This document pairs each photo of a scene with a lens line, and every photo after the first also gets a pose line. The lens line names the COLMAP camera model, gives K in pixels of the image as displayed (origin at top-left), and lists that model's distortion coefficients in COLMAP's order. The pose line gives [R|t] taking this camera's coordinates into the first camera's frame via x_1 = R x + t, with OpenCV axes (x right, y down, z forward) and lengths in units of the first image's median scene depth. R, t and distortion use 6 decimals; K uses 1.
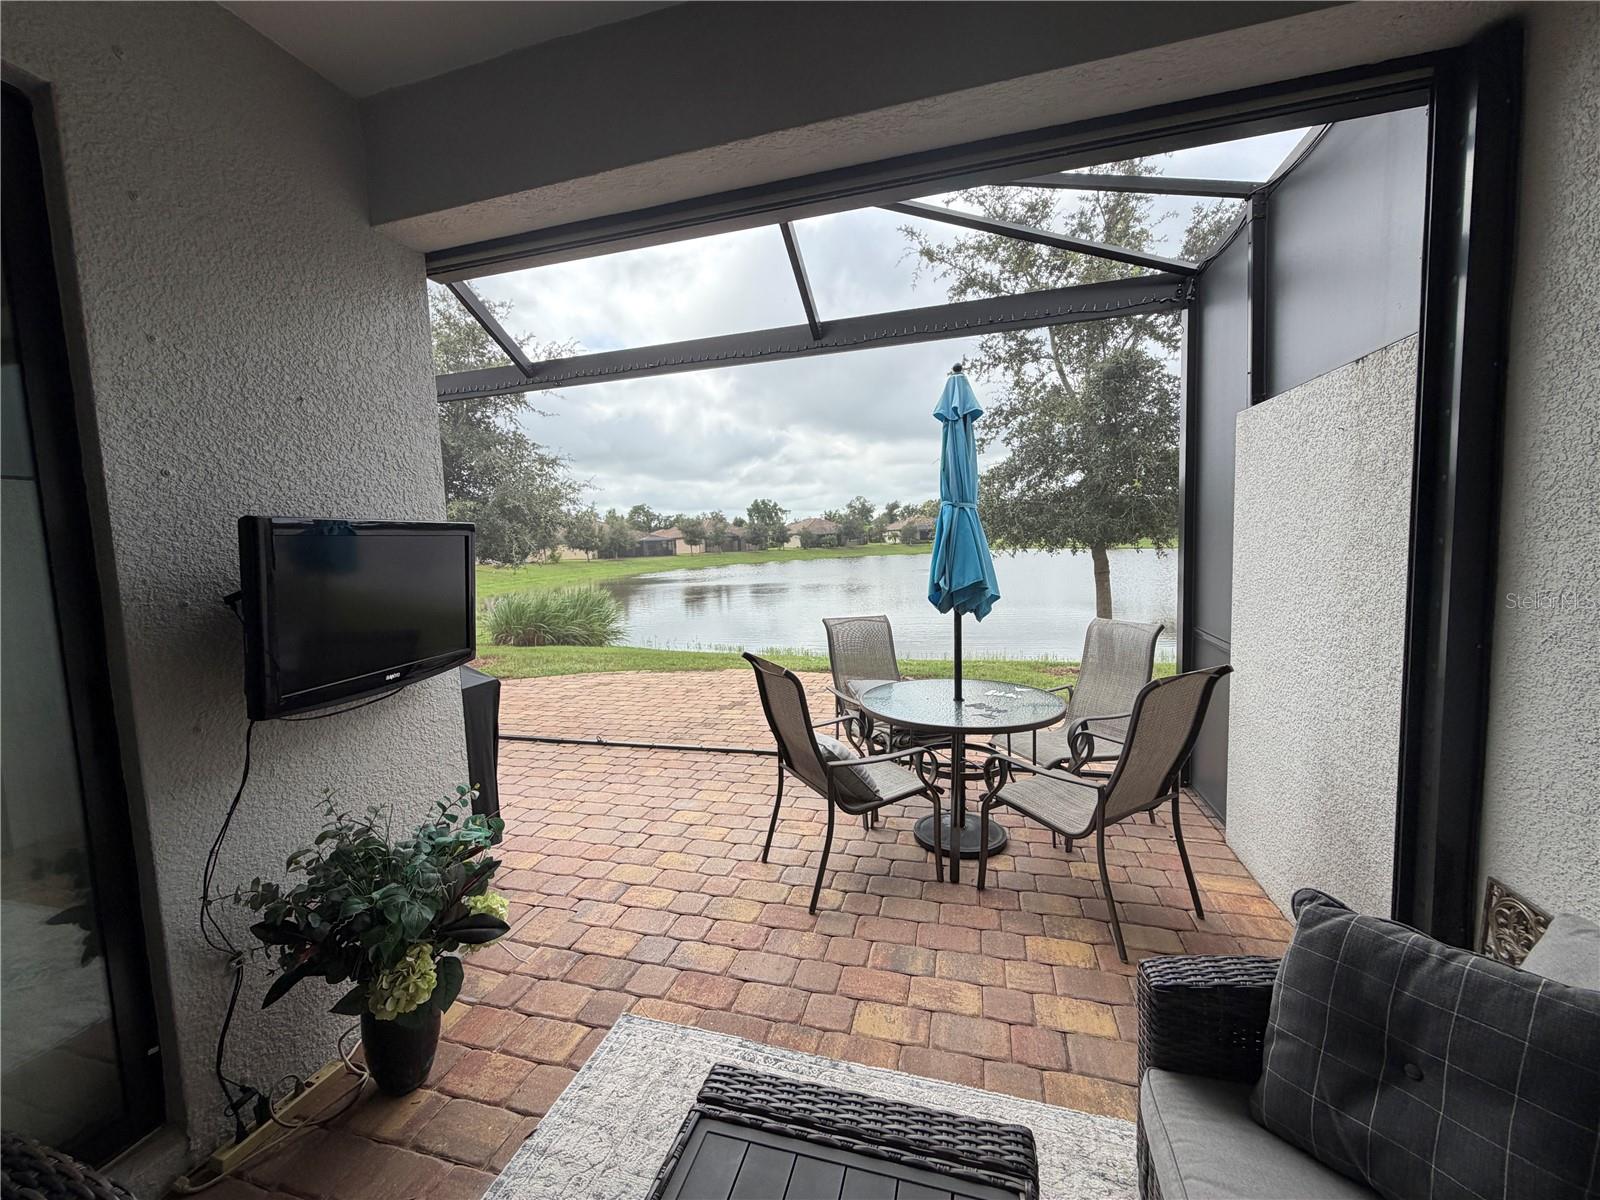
lens RADIAL K [[636.9, 0, 789.5], [0, 636.9, 602.5], [0, 0, 1]] dist [0.000320, 0.000276]
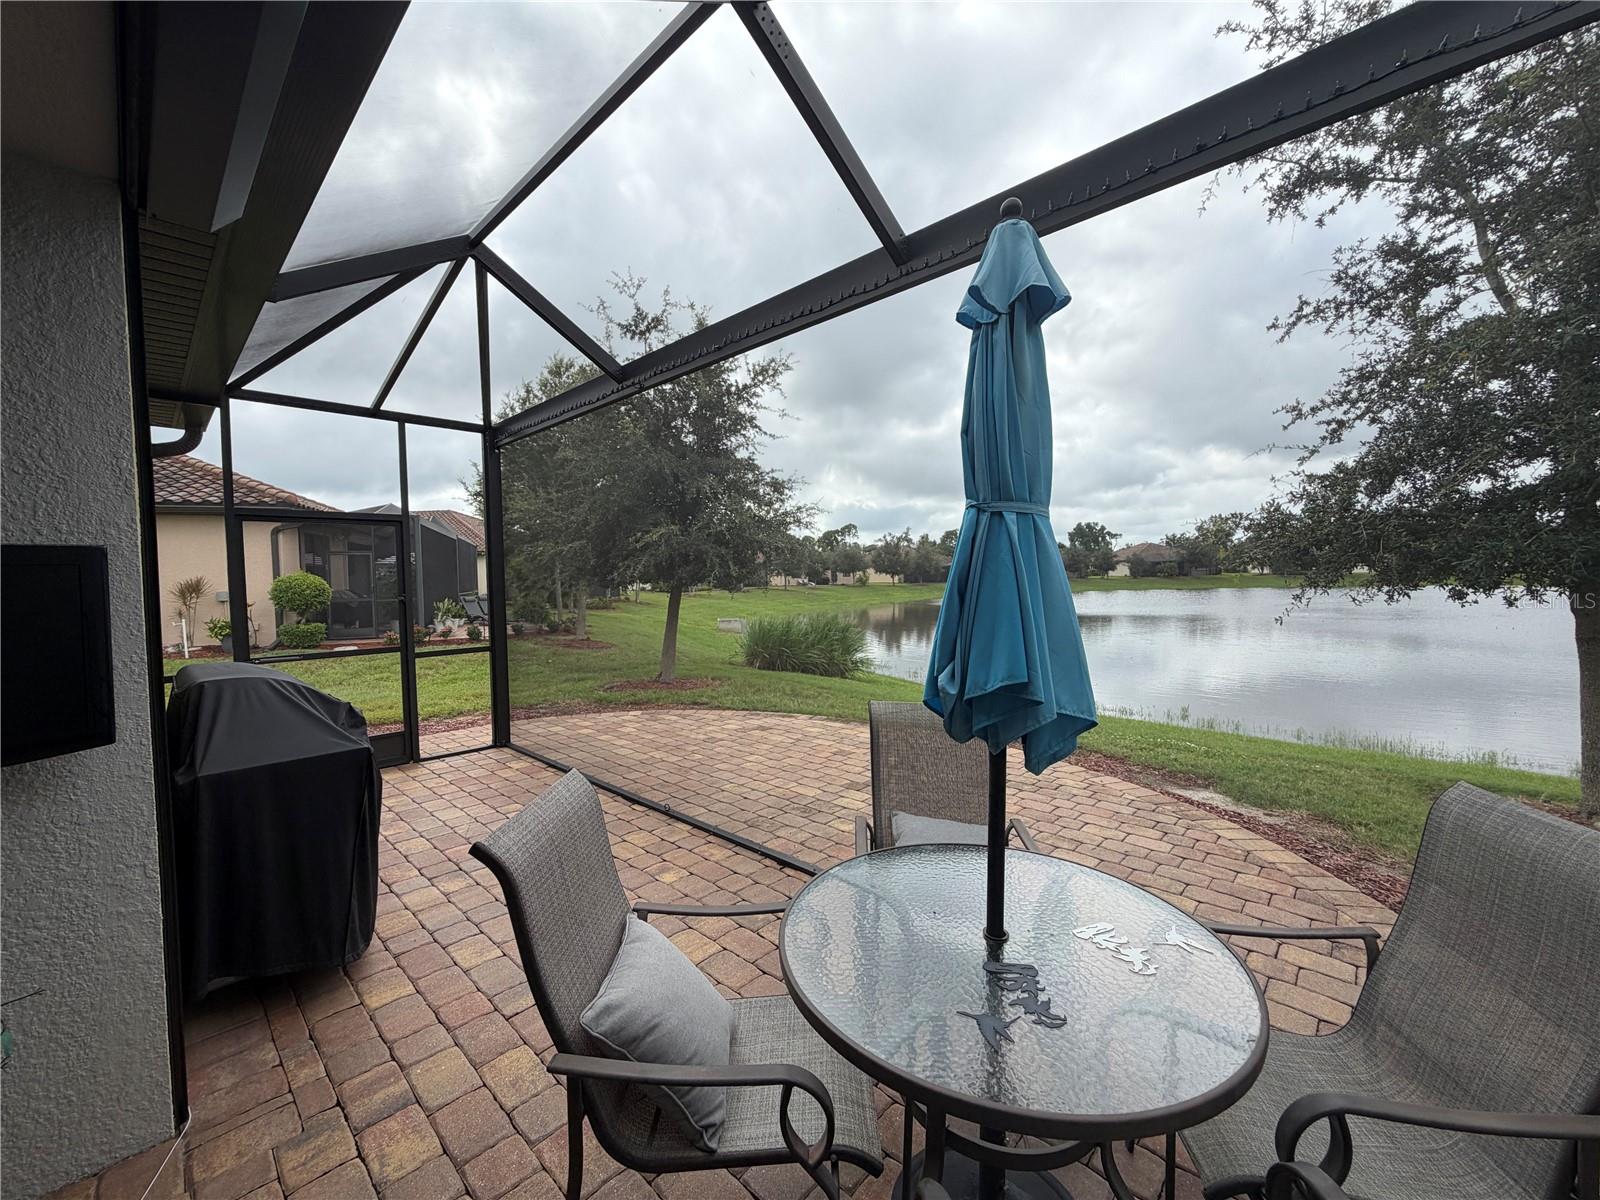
lens RADIAL K [[636.9, 0, 797.6], [0, 636.9, 605.7], [0, 0, 1]] dist [0.000320, 0.000276]
pose [[0.890486, 0.043215, -0.452955, 0.068938], [-0.058452, 0.998096, -0.019689, -0.013198], [0.451241, 0.044009, 0.891316, 0.106913]]
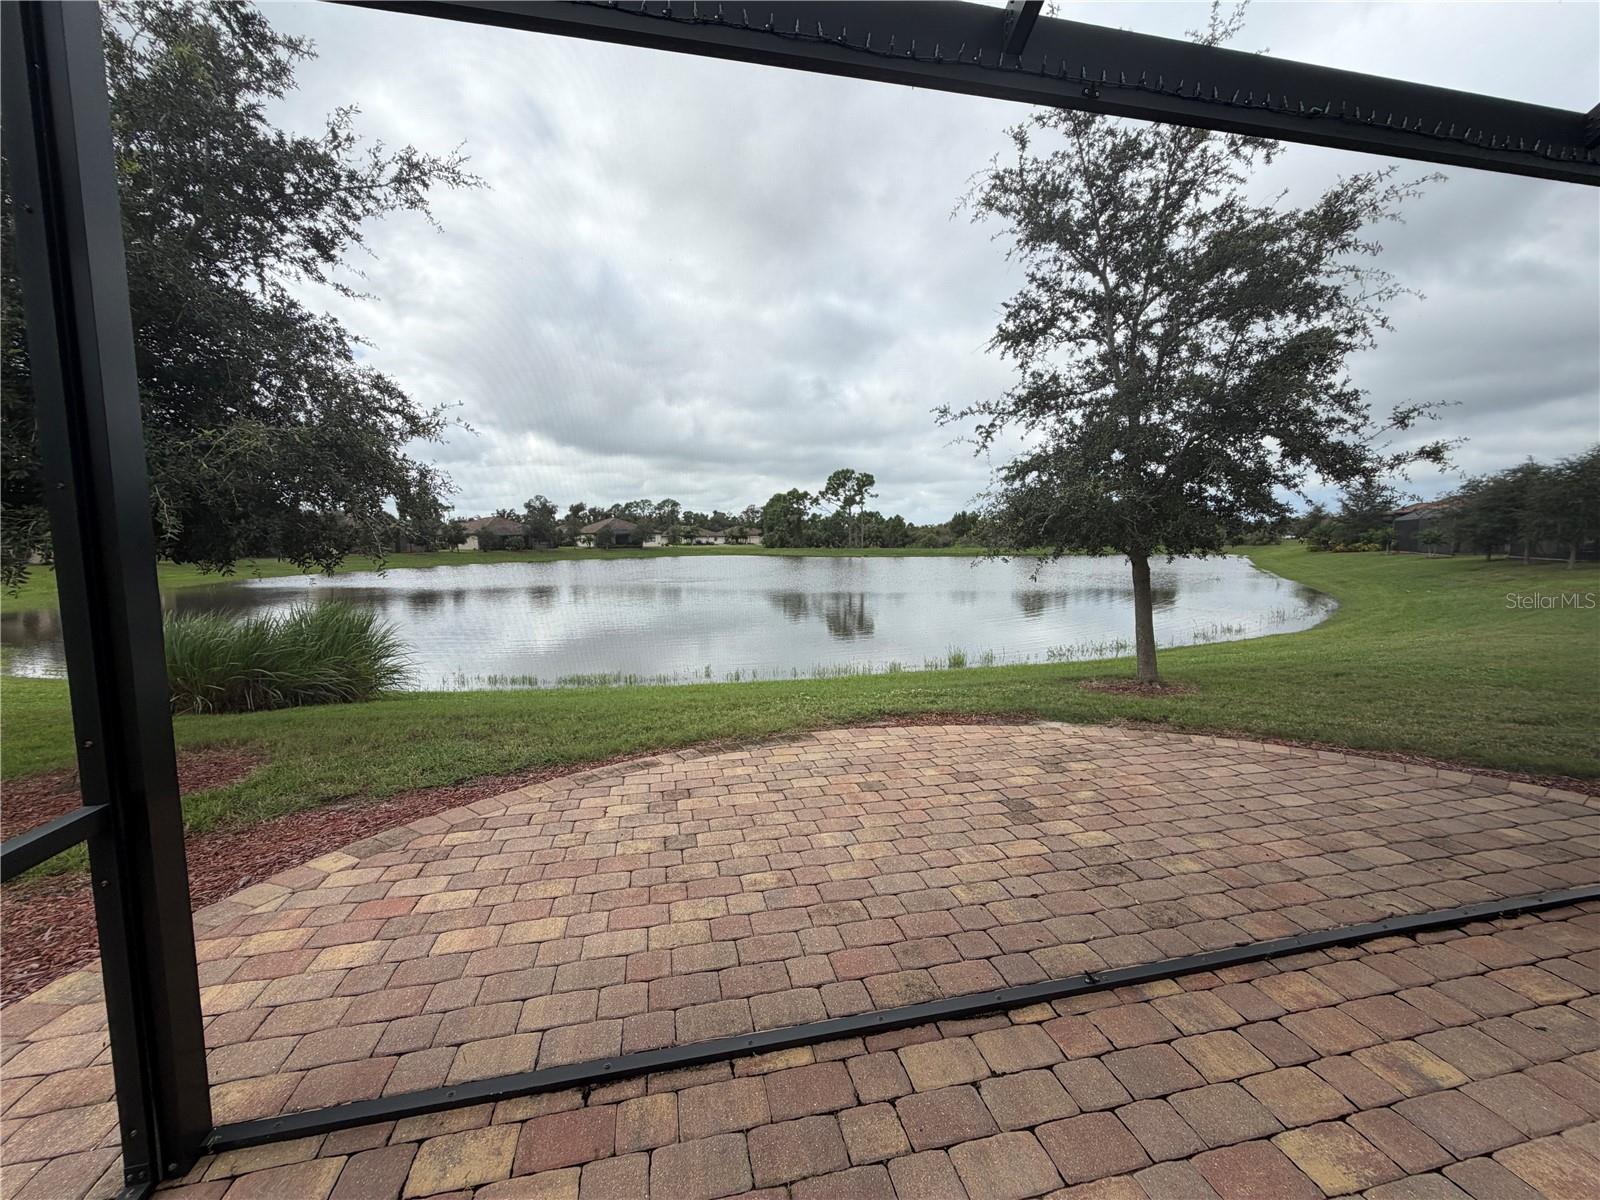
lens RADIAL K [[636.9, 0, 793.9], [0, 636.9, 599.4], [0, 0, 1]] dist [0.000320, 0.000276]
pose [[0.873875, -0.015949, 0.485889, -0.218161], [0.022668, 0.999711, -0.007954, -0.012391], [-0.485622, 0.017965, 0.873984, 0.233460]]
